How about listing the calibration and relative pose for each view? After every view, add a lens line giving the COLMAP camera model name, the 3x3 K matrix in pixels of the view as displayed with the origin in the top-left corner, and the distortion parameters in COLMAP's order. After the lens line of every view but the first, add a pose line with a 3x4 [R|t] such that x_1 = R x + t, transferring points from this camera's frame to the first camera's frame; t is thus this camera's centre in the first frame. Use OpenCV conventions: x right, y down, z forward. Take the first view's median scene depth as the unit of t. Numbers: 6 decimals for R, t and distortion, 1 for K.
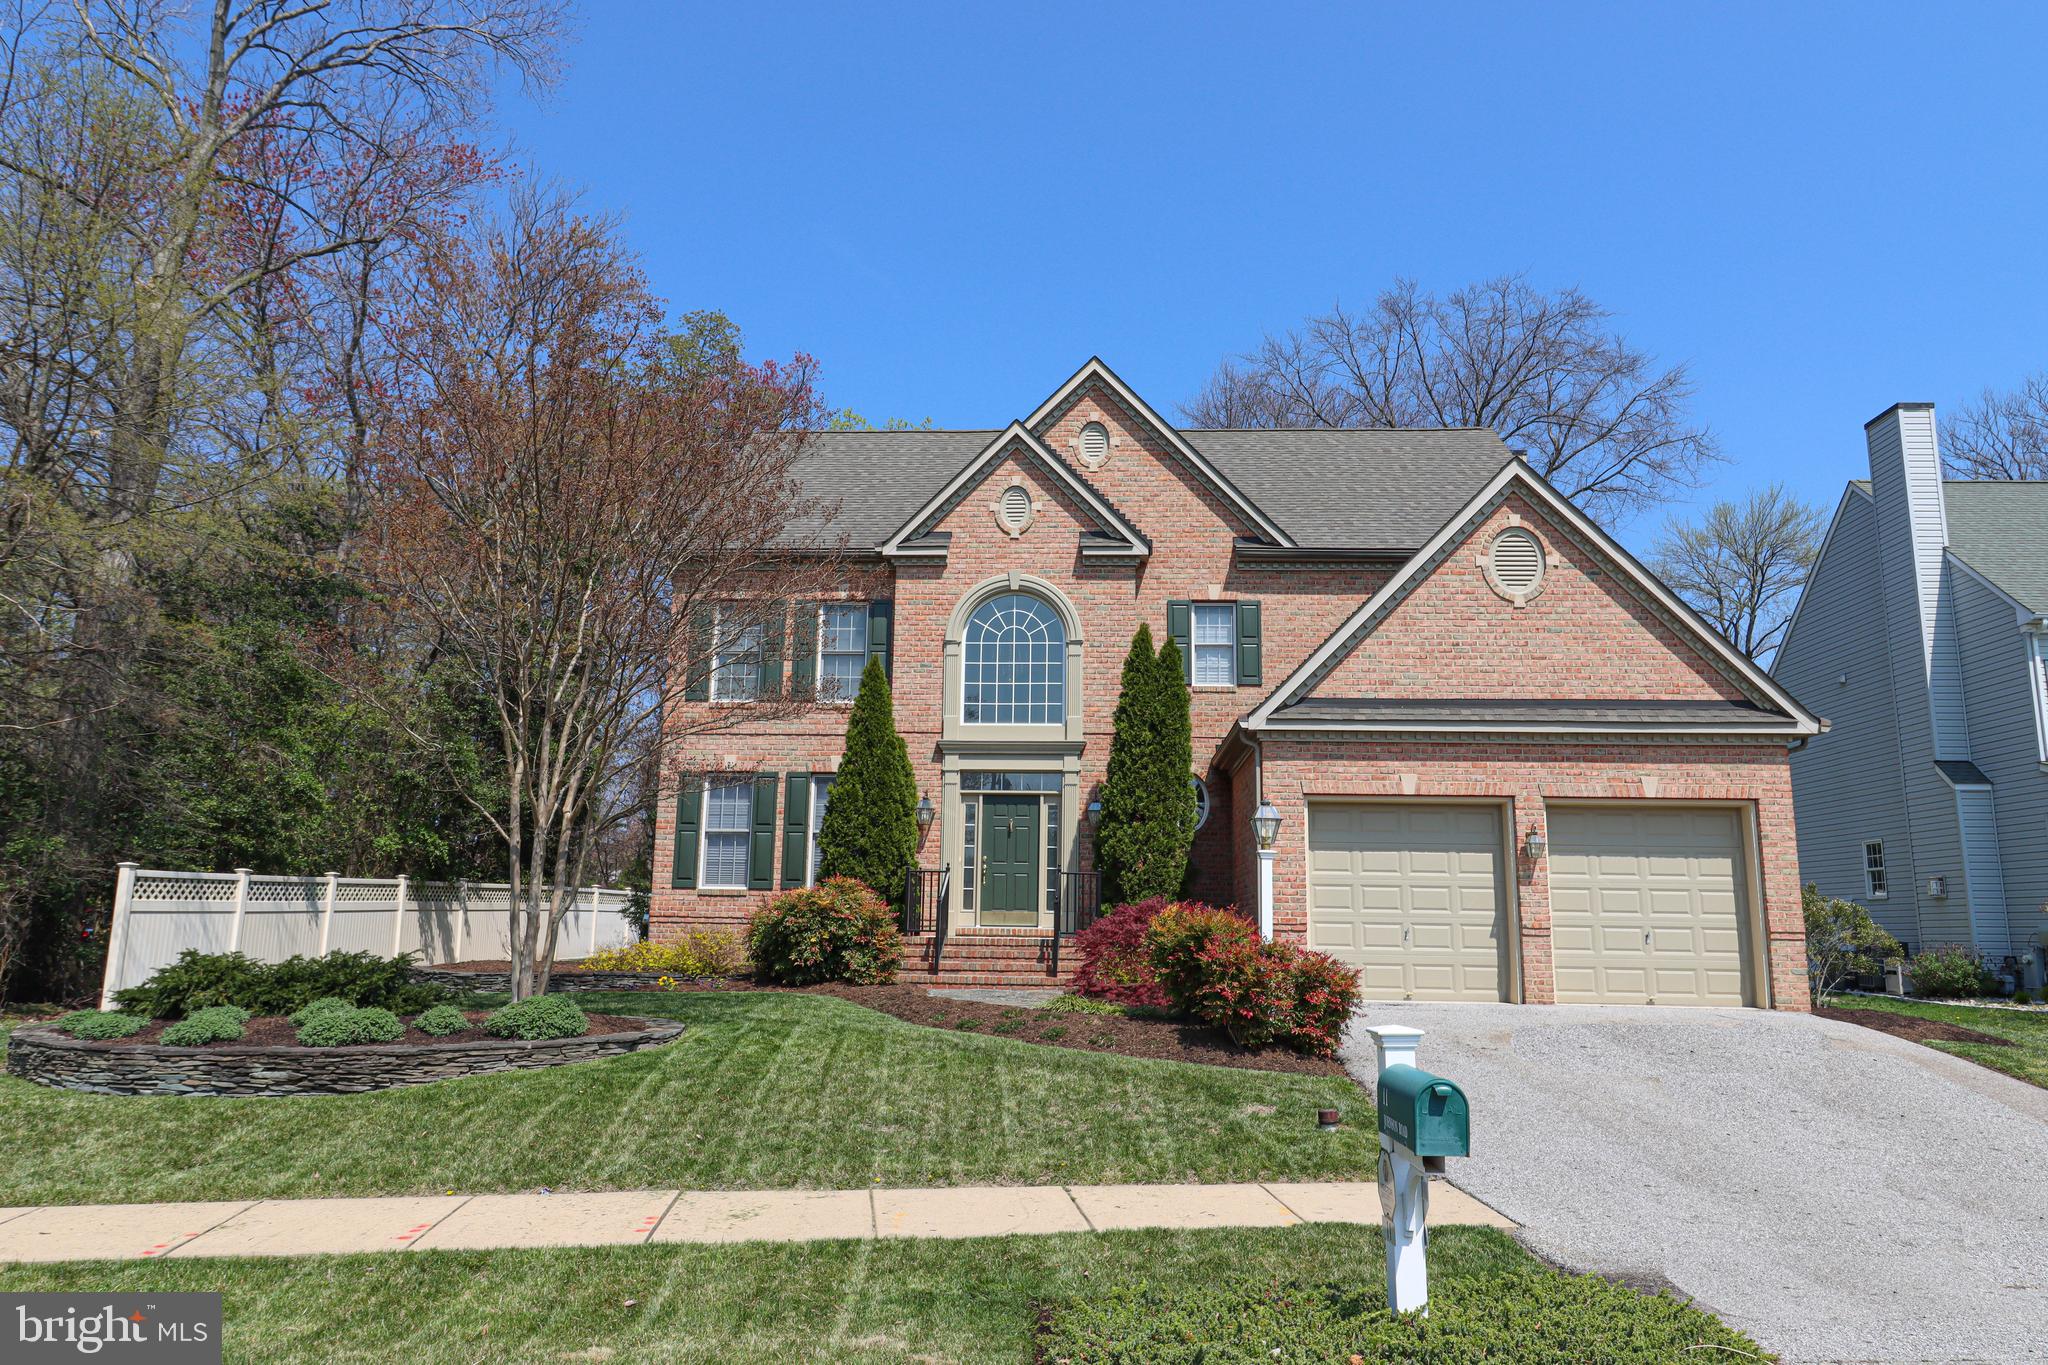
lens RADIAL K [[1326.4, 0, 1014.3], [0, 1326.4, 680.2], [0, 0, 1]] dist [0.056983, 0.000061]
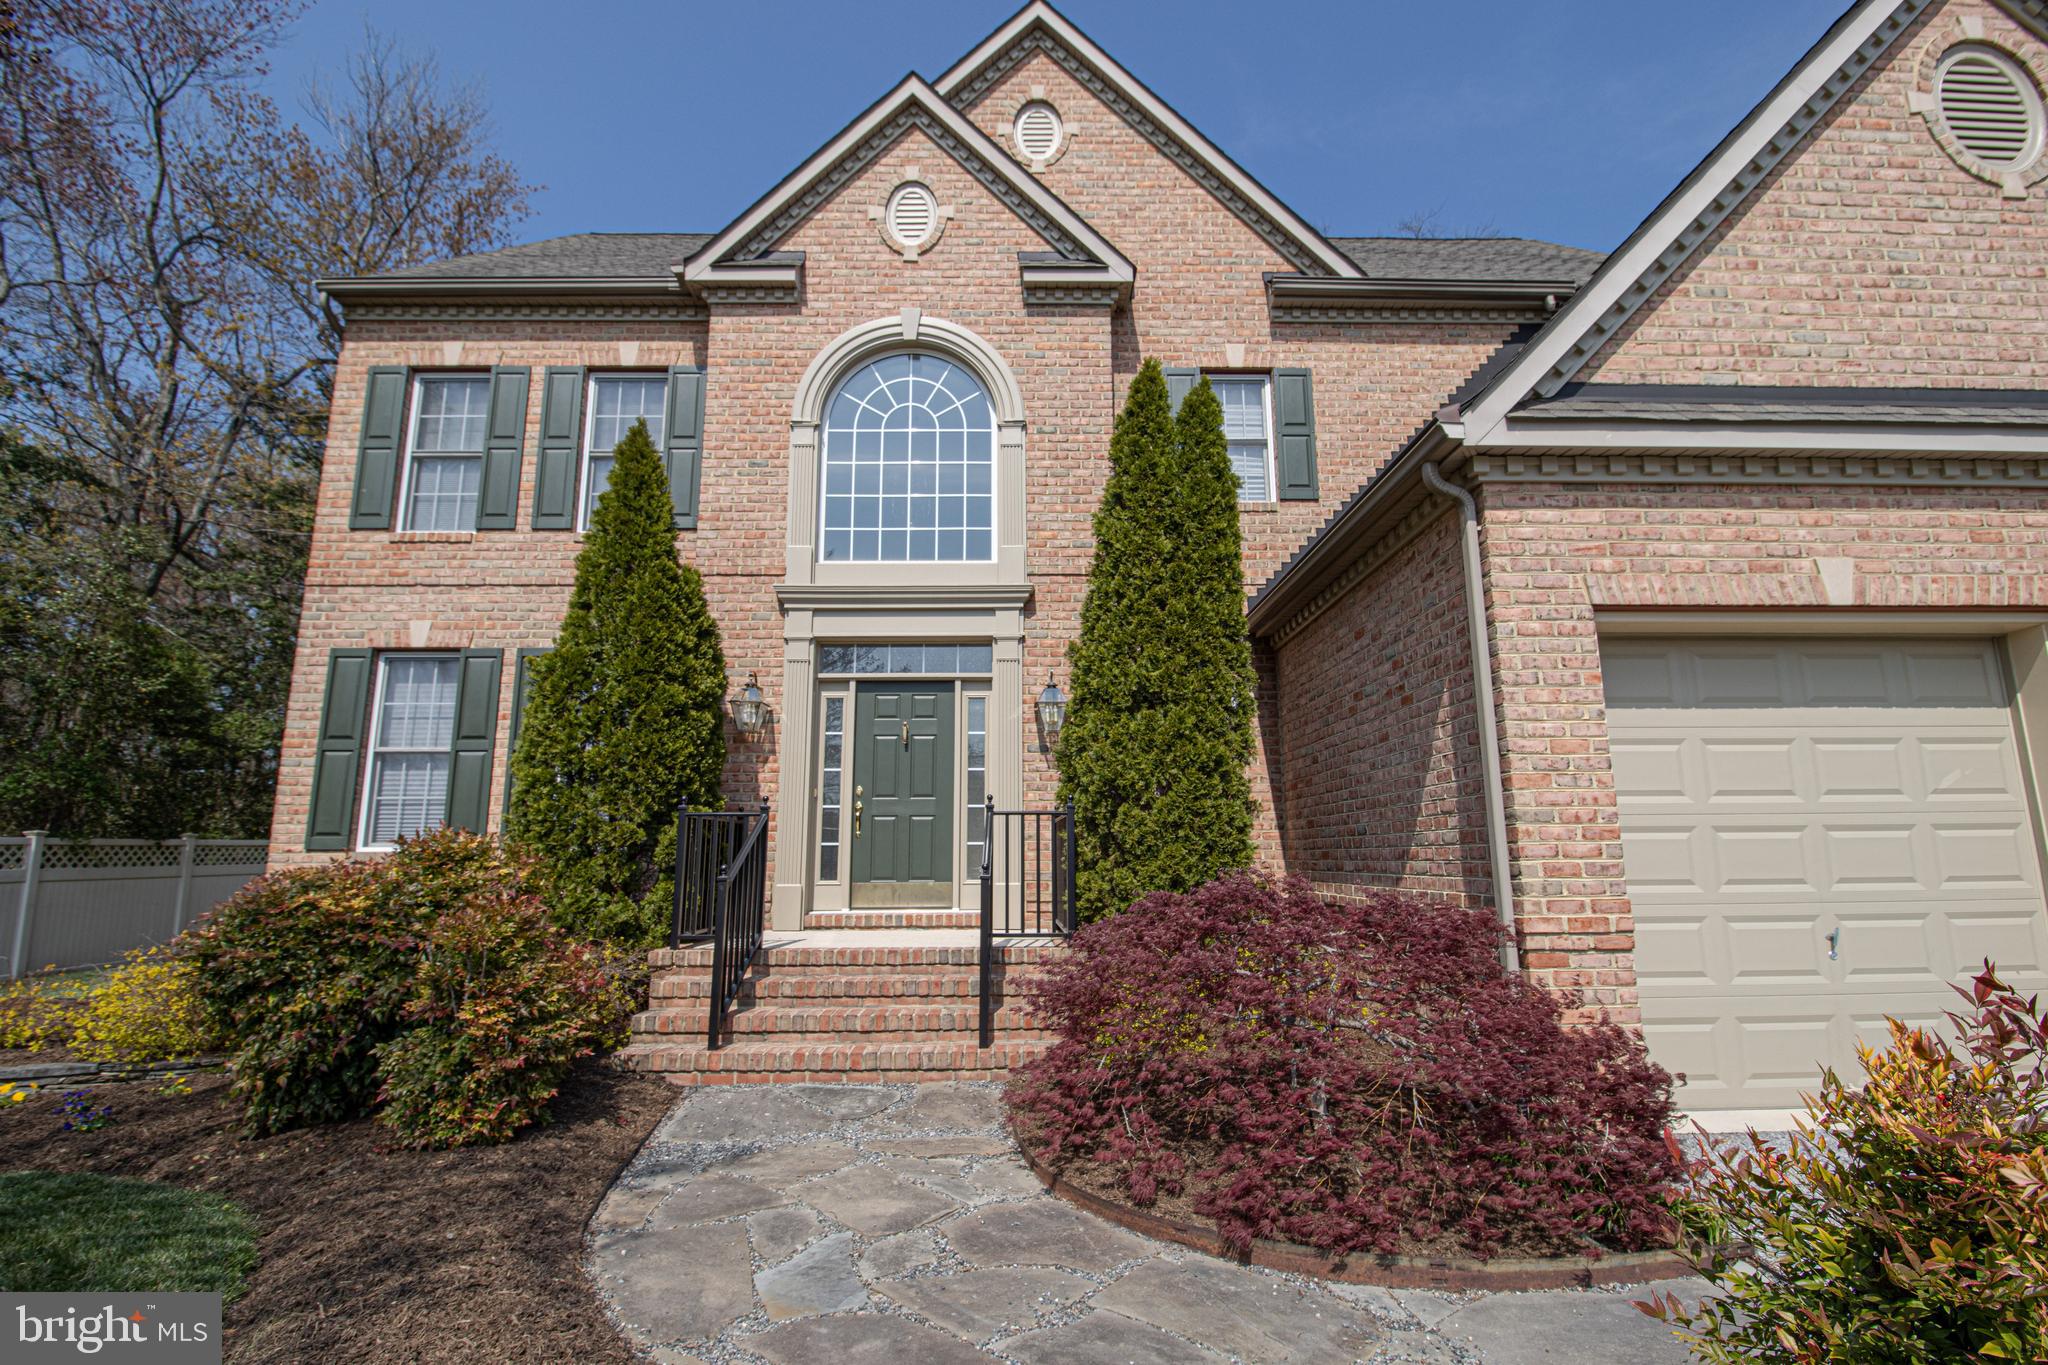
lens RADIAL K [[972.4, 0, 1023.6], [0, 972.4, 674.9], [0, 0, 1]] dist [-0.007964, 0.000471]
pose [[0.996934, -0.004973, 0.078090, 0.016477], [0.005083, 0.999986, -0.001210, 0.084821], [-0.078082, 0.001603, 0.996946, 0.575058]]
